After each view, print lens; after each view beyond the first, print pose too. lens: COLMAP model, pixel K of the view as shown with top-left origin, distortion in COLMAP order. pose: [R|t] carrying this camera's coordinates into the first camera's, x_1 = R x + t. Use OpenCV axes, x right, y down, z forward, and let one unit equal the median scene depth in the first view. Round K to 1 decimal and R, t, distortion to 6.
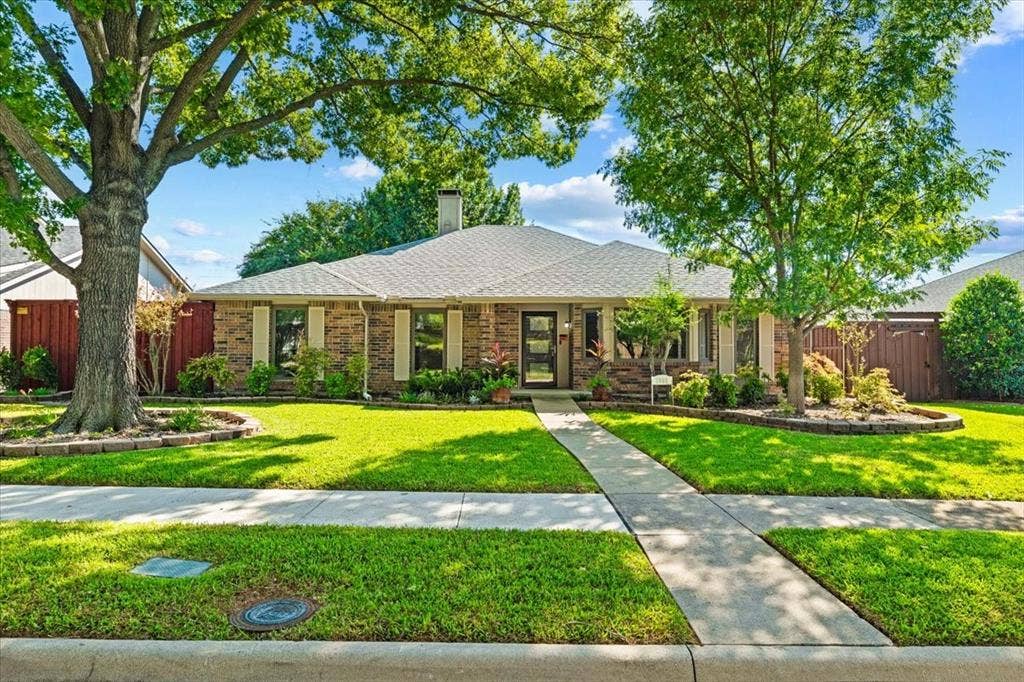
lens RADIAL K [[417.2, 0, 512.4], [0, 417.2, 353.9], [0, 0, 1]] dist [-0.001055, -0.000019]
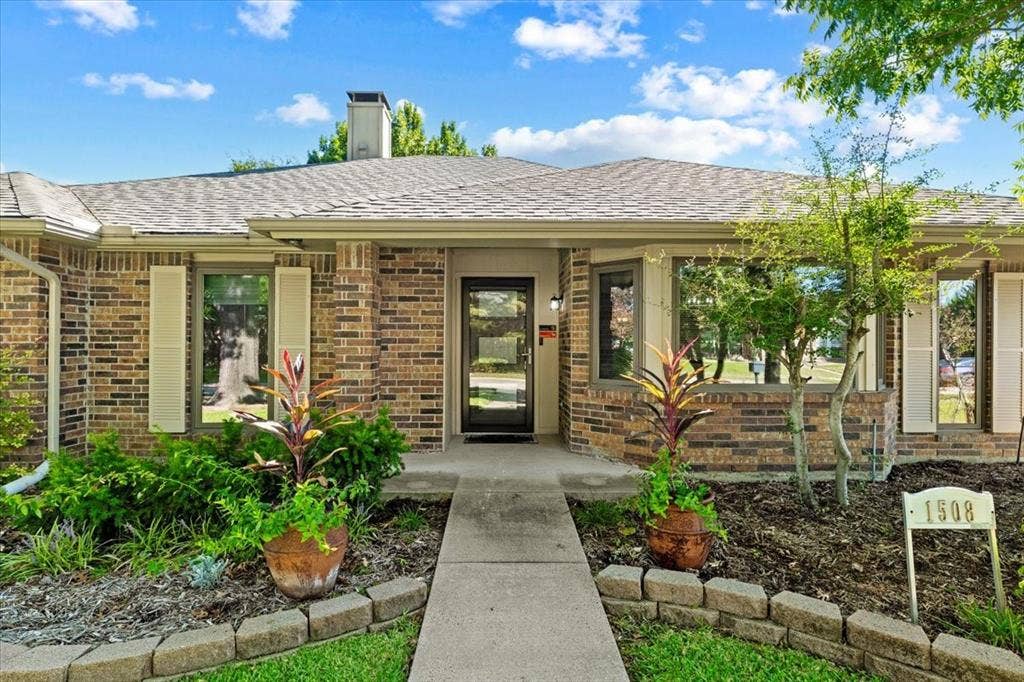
lens RADIAL K [[417.2, 0, 512.4], [0, 417.2, 353.9], [0, 0, 1]] dist [-0.001055, -0.000019]
pose [[0.999600, -0.001623, 0.028226, 0.074152], [0.001198, 0.999886, 0.015040, -0.022269], [-0.028247, -0.015000, 0.999488, 0.564689]]
